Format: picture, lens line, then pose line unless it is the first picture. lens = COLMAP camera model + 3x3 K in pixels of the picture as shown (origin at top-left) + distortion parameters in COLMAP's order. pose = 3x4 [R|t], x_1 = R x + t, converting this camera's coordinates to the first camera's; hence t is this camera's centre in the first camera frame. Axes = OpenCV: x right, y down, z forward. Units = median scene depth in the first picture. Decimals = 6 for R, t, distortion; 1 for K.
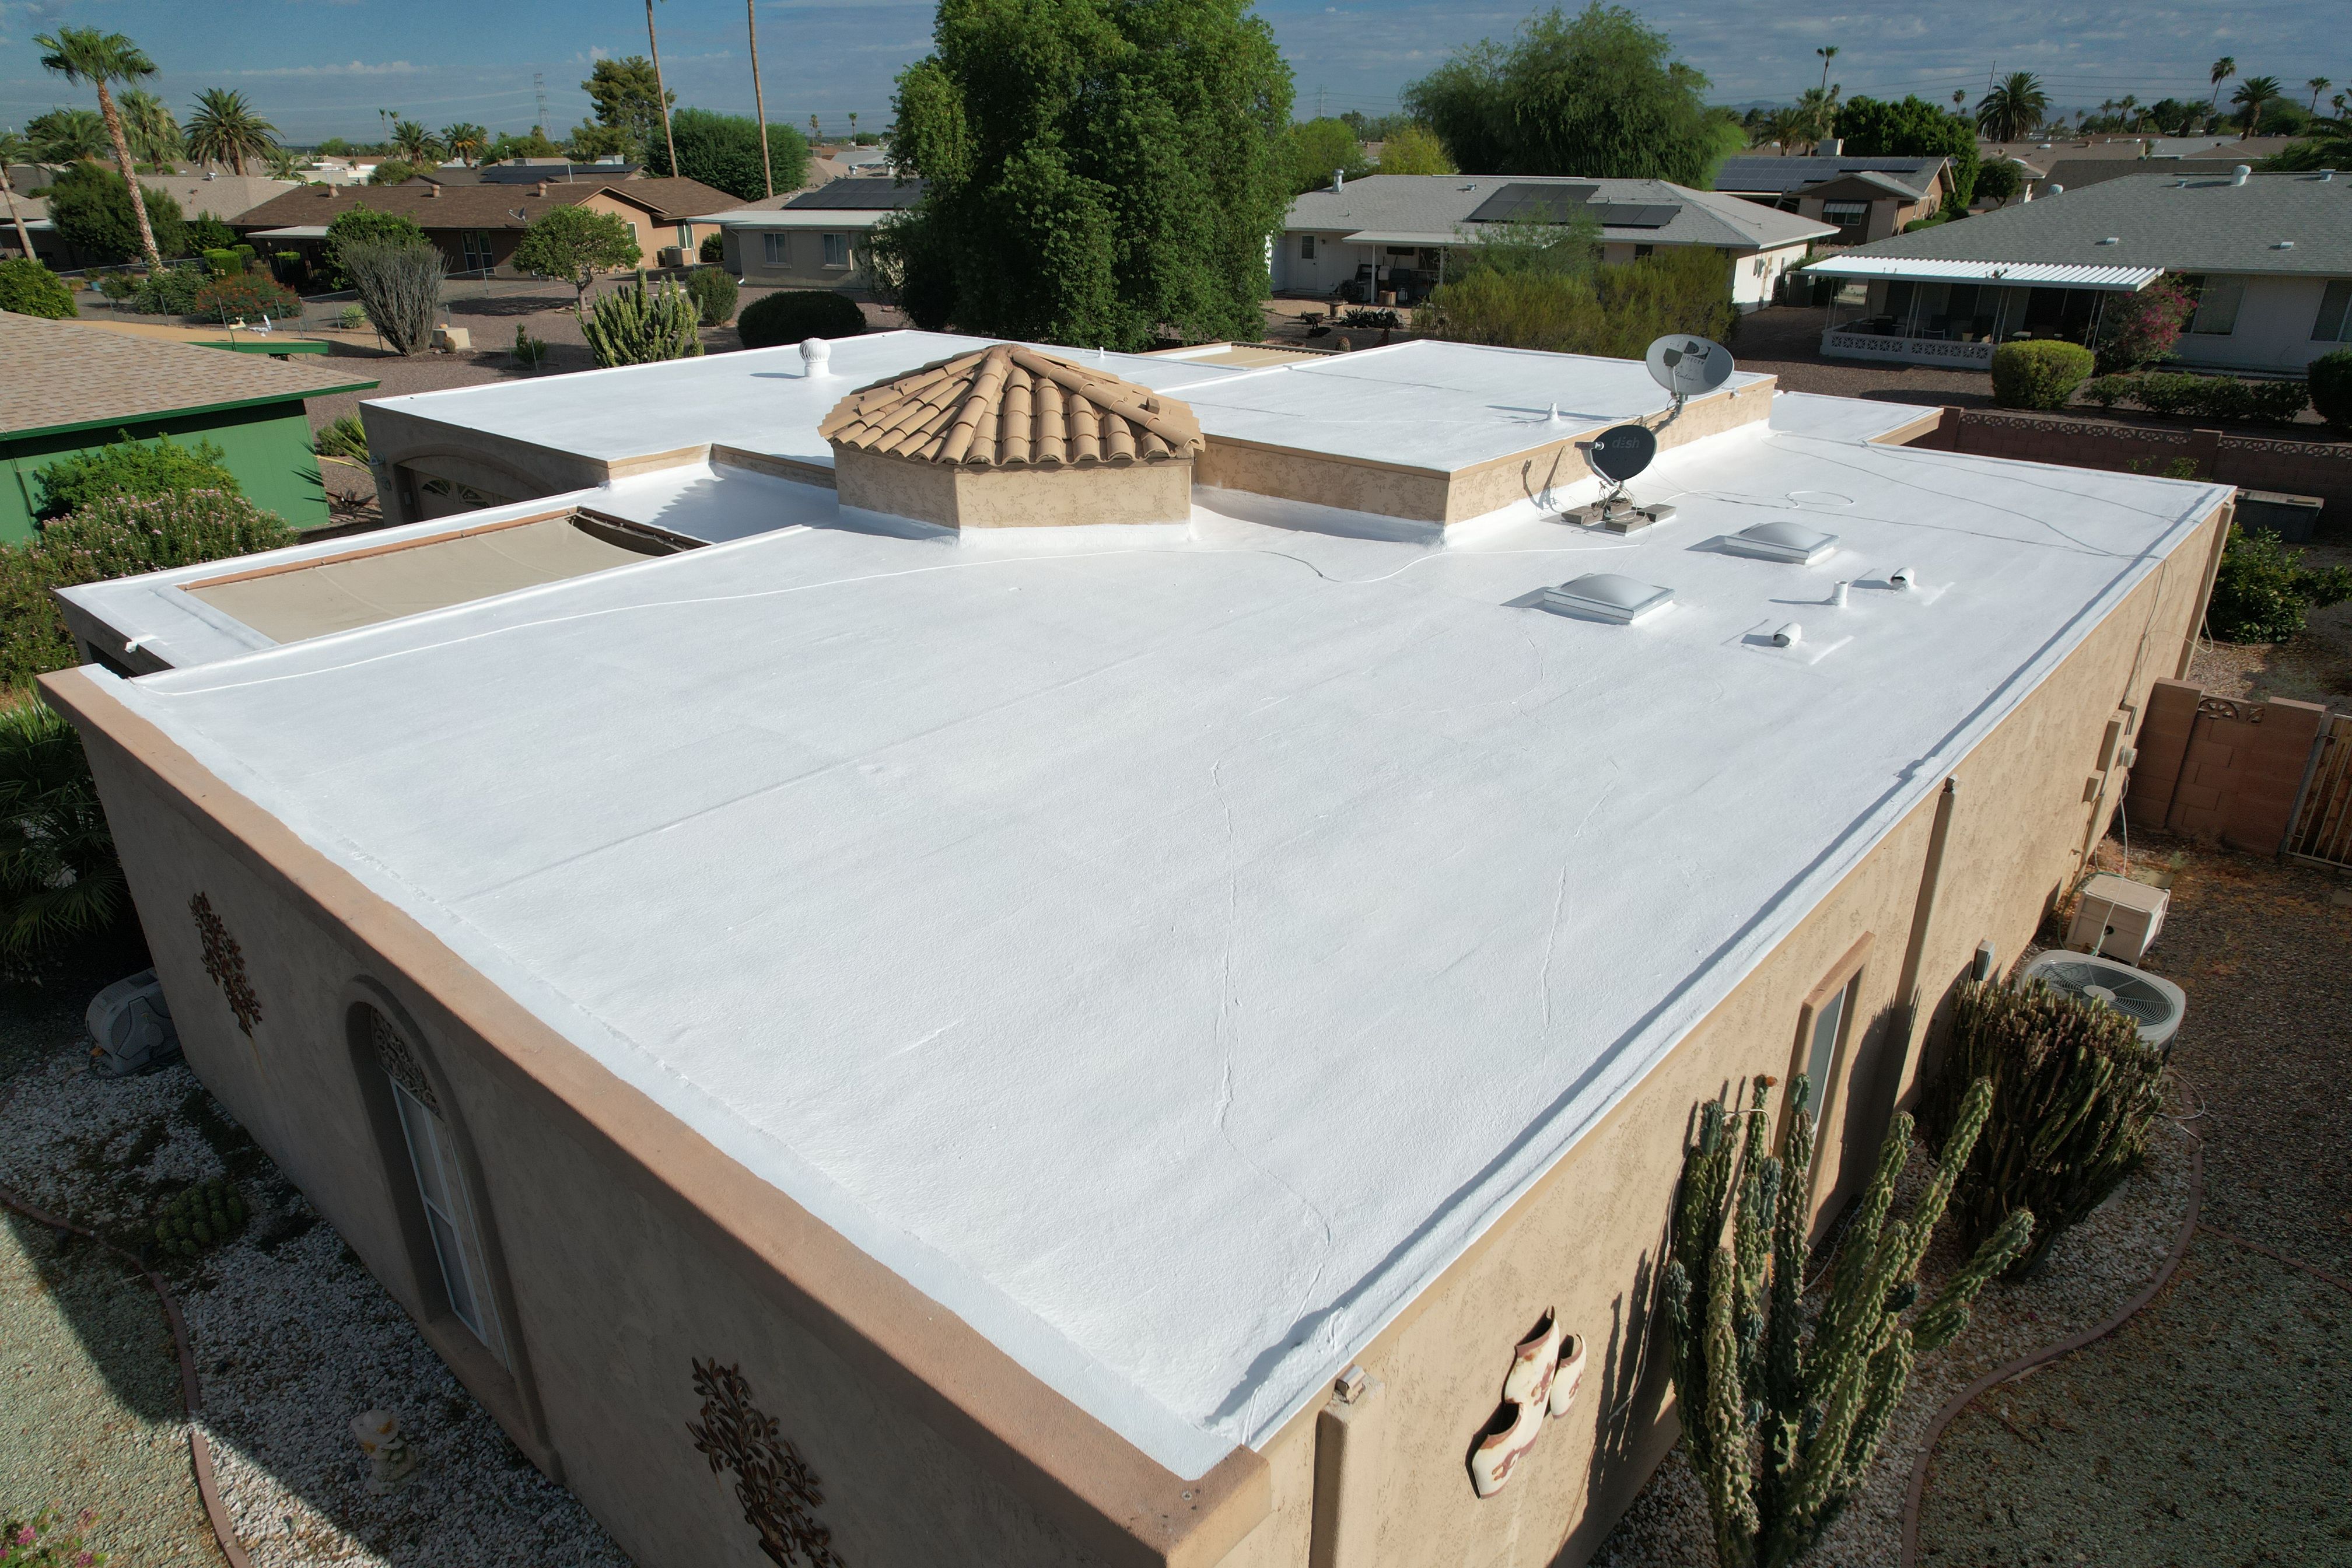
lens RADIAL K [[1505.5, 0, 1164.3], [0, 1505.5, 800.3], [0, 0, 1]] dist [-0.086278, 0.080449]
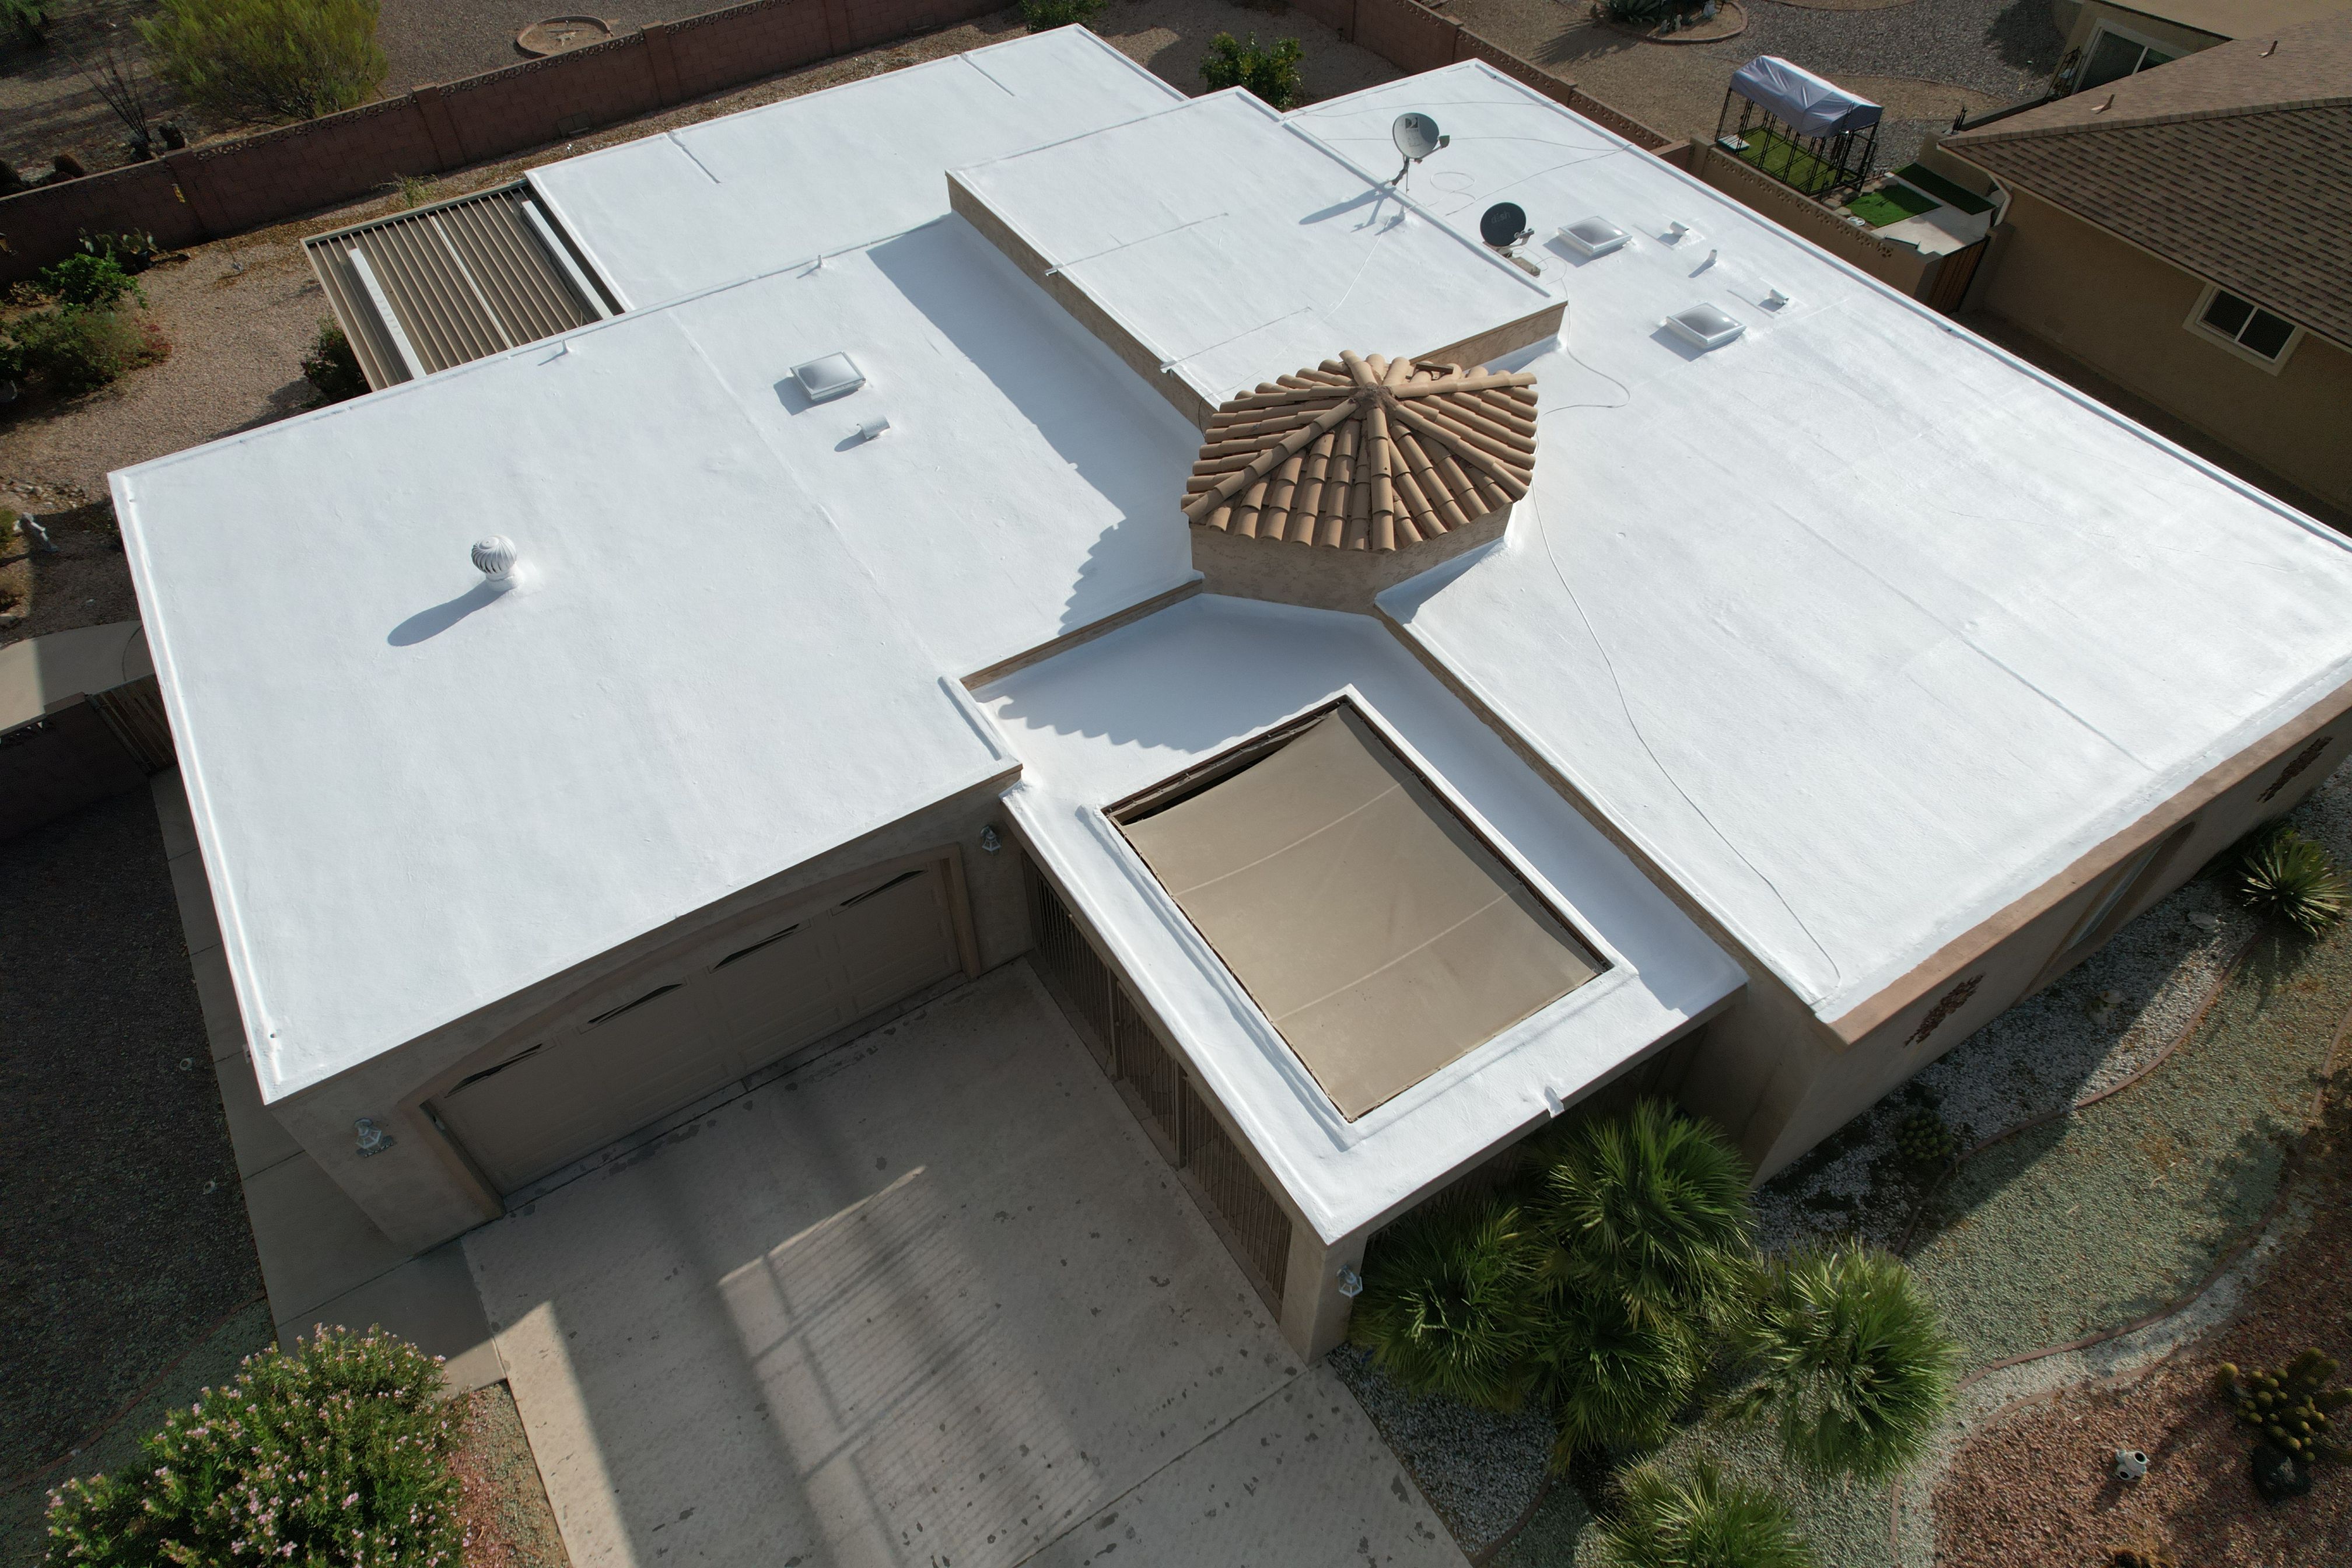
lens RADIAL K [[1511.5, 0, 1170.0], [0, 1511.5, 791.2], [0, 0, 1]] dist [-0.080532, 0.073651]
pose [[0.275703, -0.717956, 0.639161, -1.111202], [0.395897, 0.690729, 0.605111, -0.856199], [-0.875930, 0.086211, 0.474673, 0.627626]]
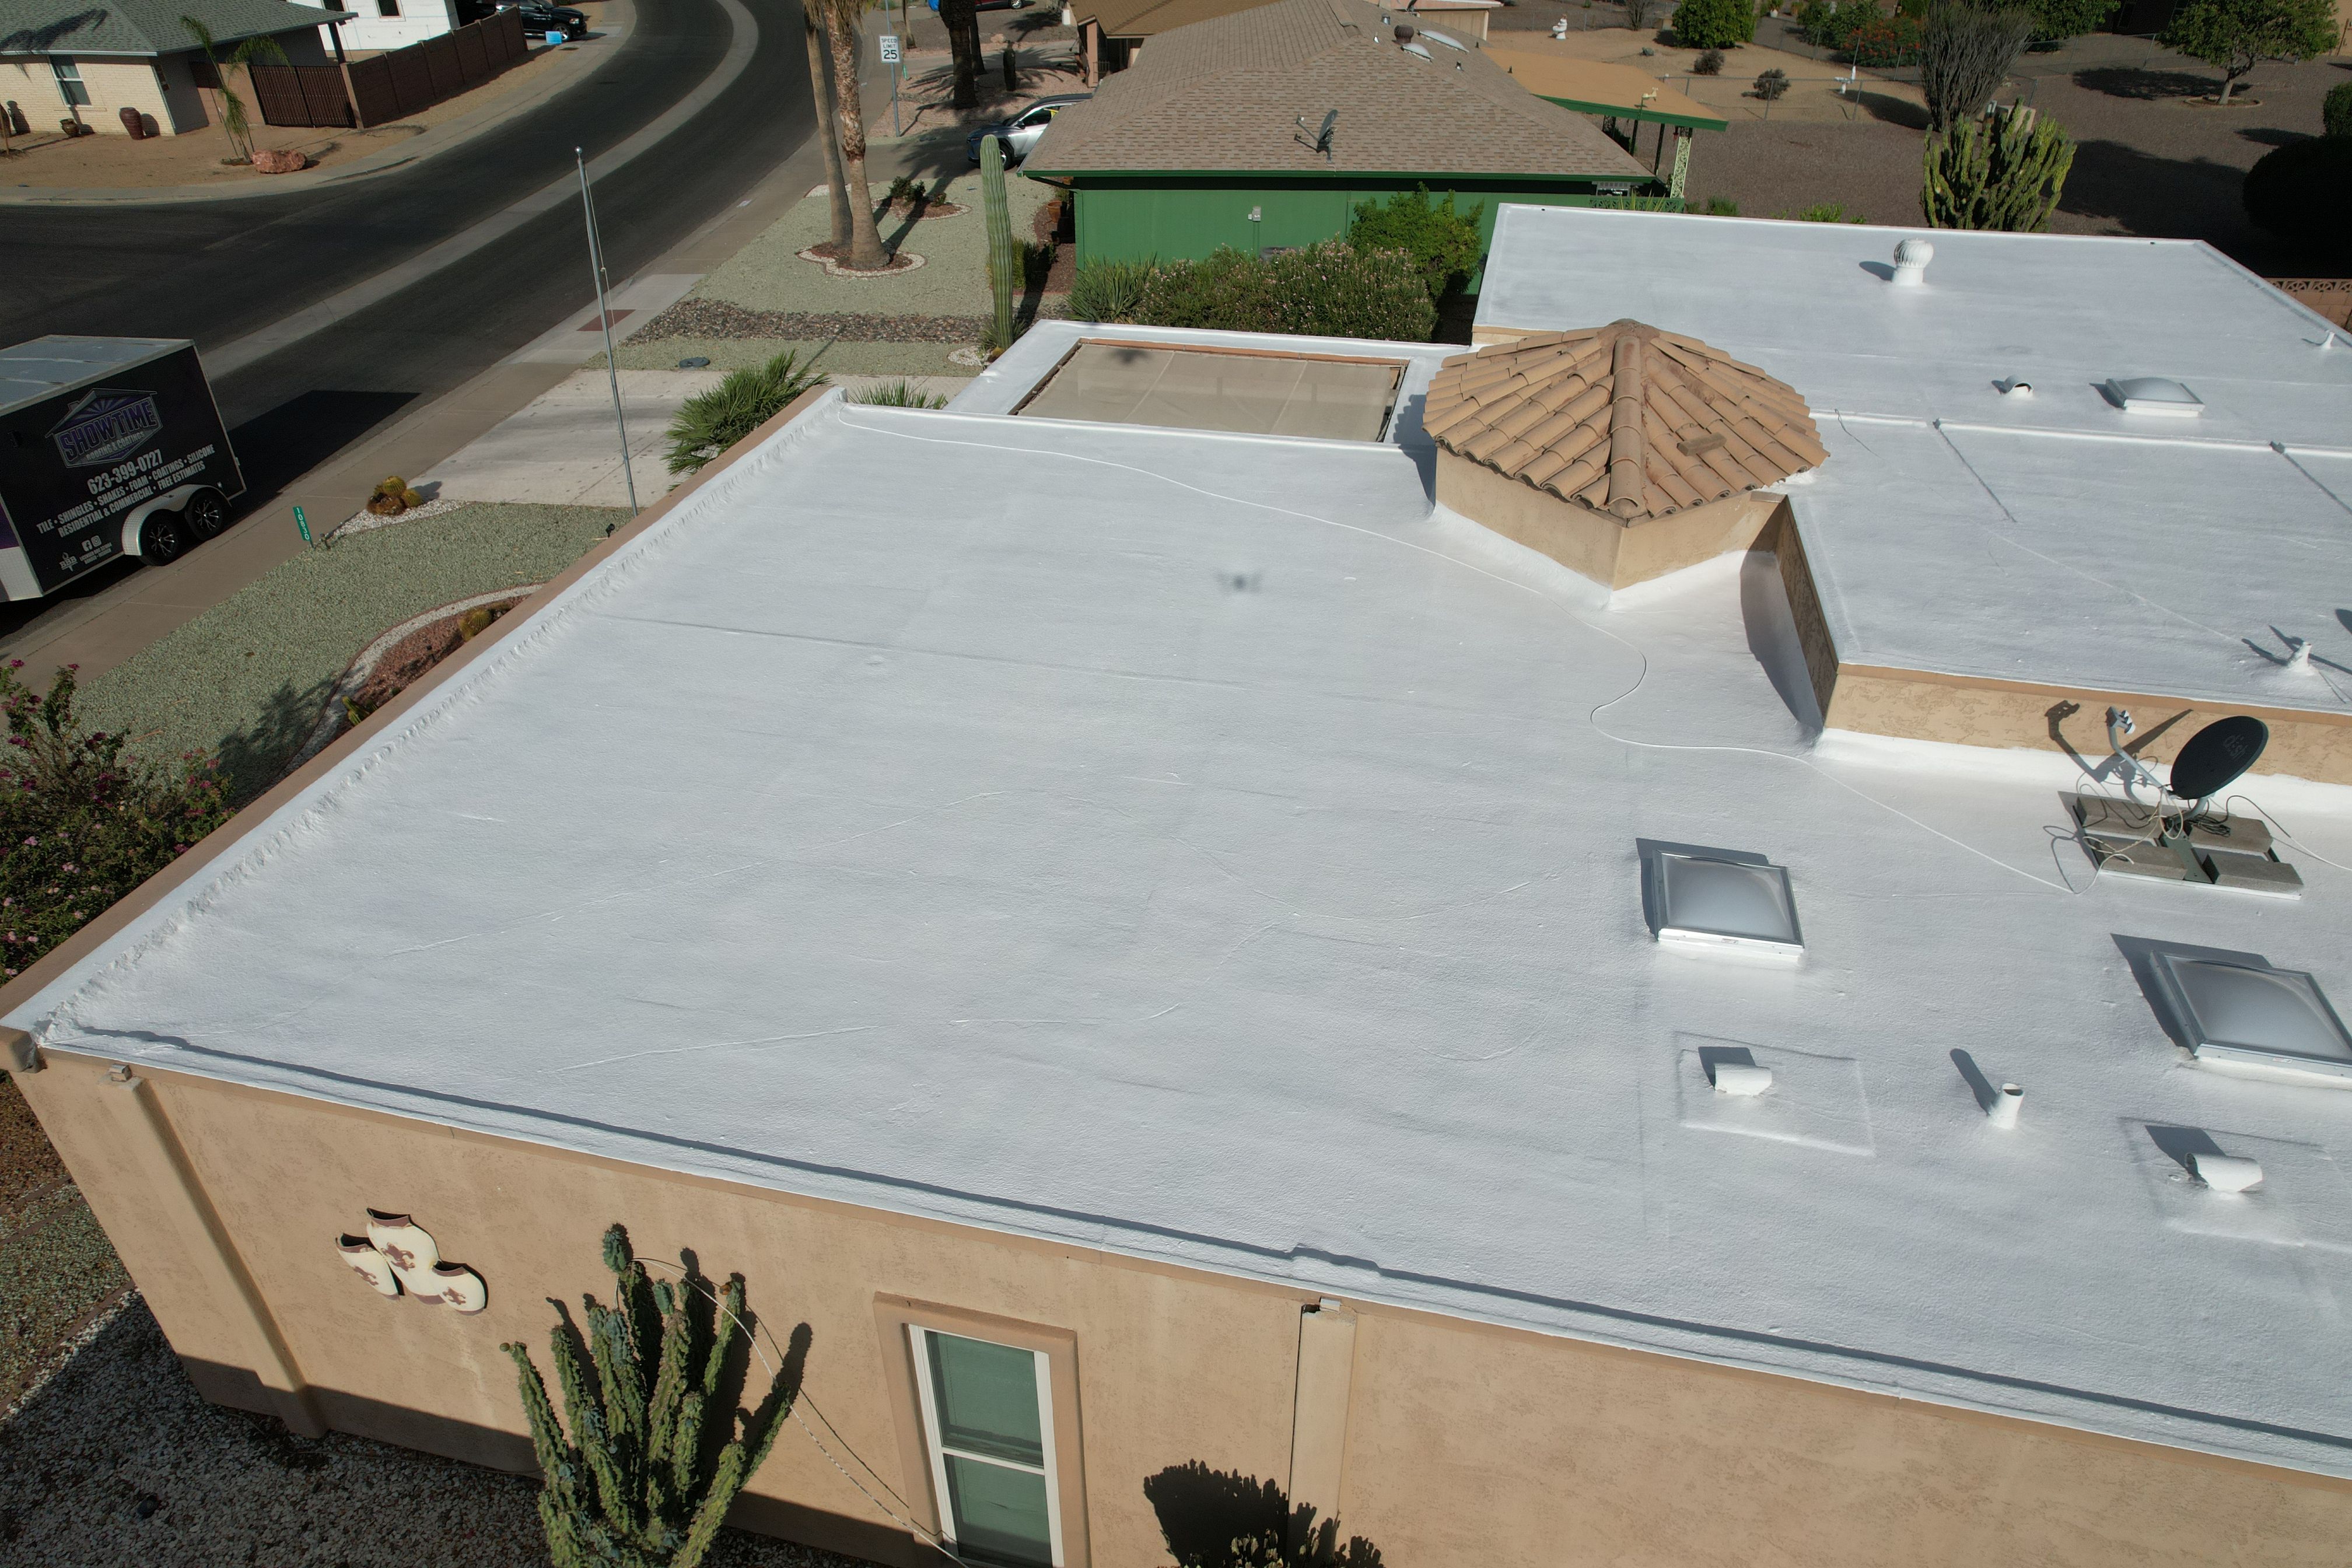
lens RADIAL K [[1505.5, 0, 1164.3], [0, 1505.5, 800.3], [0, 0, 1]] dist [-0.086278, 0.080449]
pose [[0.476758, 0.486894, -0.731872, 0.544673], [-0.358209, 0.867932, 0.344065, -0.267545], [0.802738, 0.098128, 0.588204, 0.294938]]
